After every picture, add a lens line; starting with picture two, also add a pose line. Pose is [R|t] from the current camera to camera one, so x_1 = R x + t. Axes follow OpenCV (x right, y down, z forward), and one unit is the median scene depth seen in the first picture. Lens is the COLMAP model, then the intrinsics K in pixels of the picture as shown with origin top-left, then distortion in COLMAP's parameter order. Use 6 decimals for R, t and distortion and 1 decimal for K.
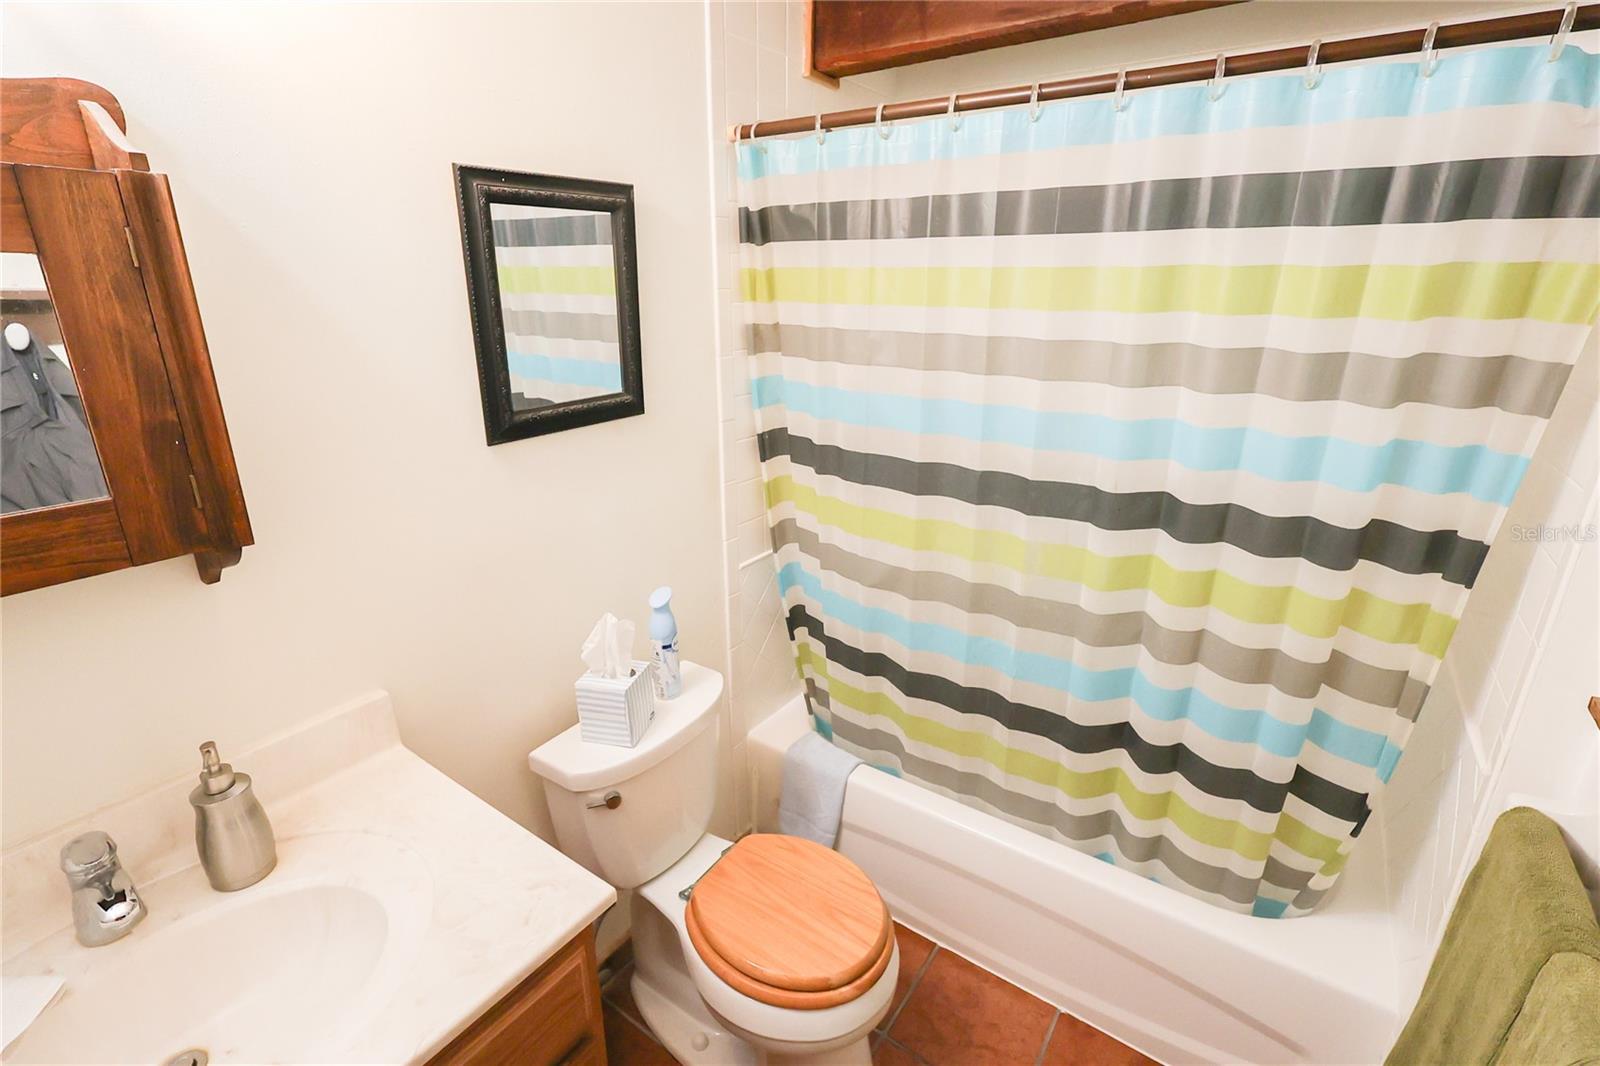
lens RADIAL K [[738.4, 0, 791.1], [0, 738.4, 533.5], [0, 0, 1]] dist [-0.003611, 0.000361]
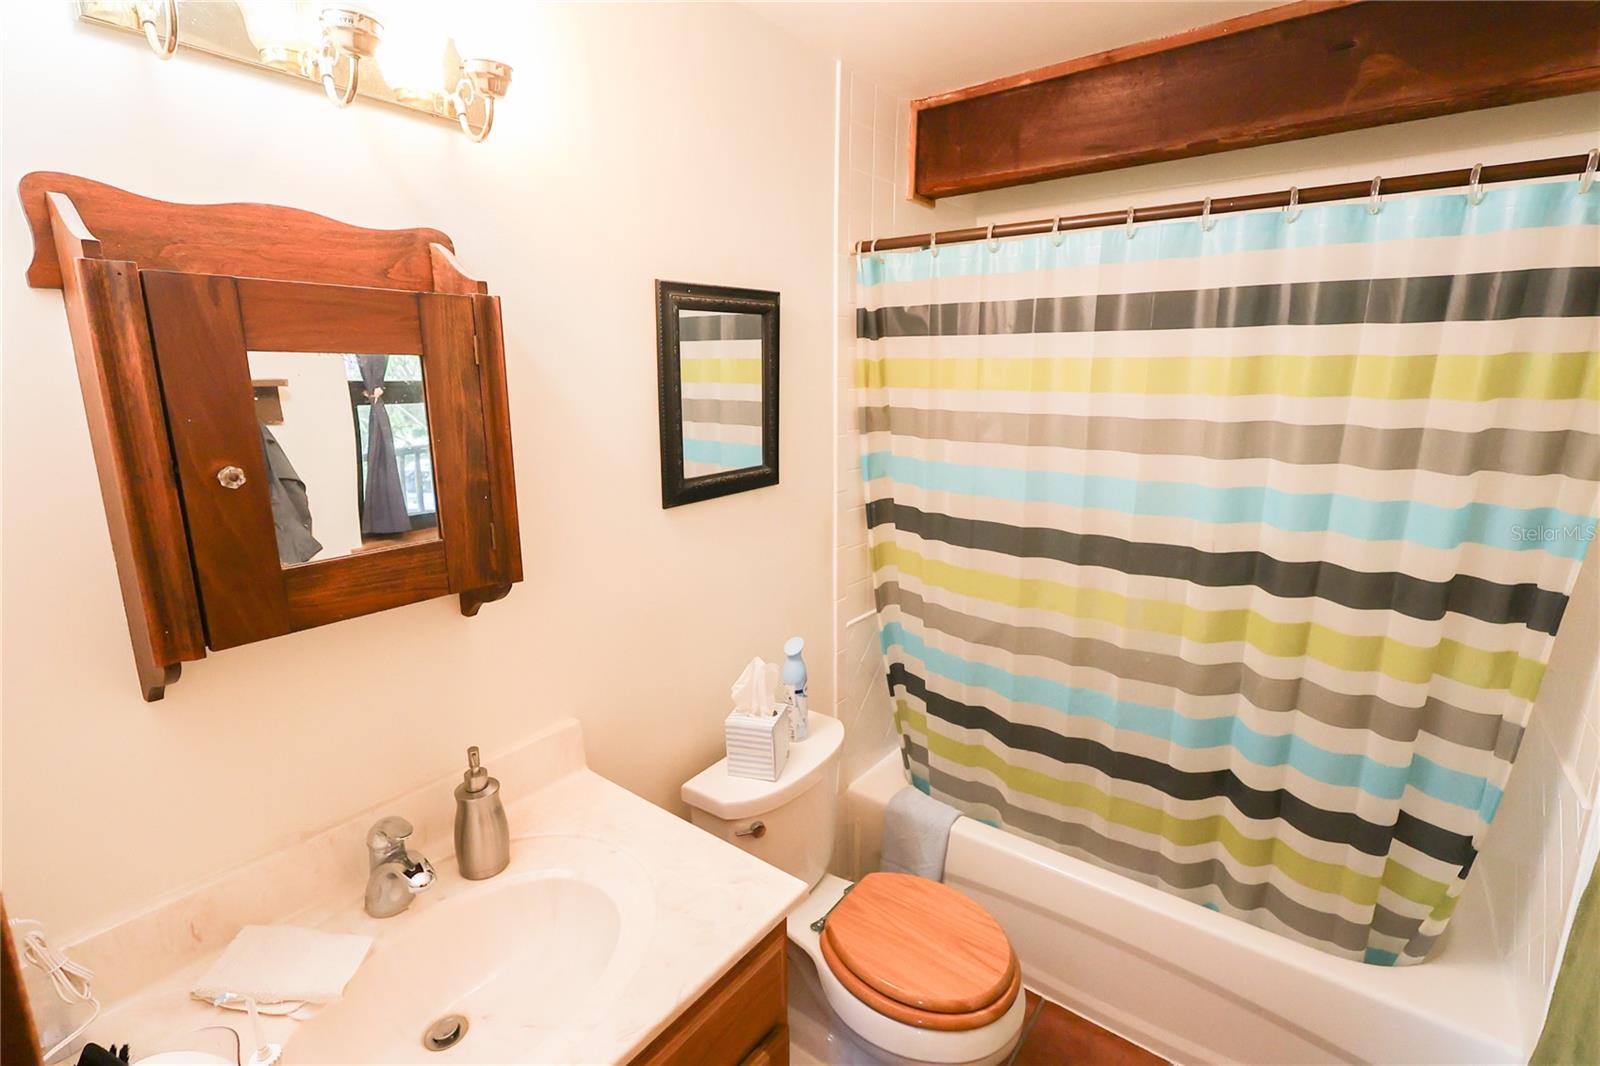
lens RADIAL K [[738.4, 0, 791.1], [0, 738.4, 533.5], [0, 0, 1]] dist [-0.003611, 0.000361]
pose [[0.999005, 0.003748, -0.044451, -0.150604], [-0.008571, 0.994026, -0.108811, 0.043749], [0.043778, 0.109084, 0.993068, -0.142242]]
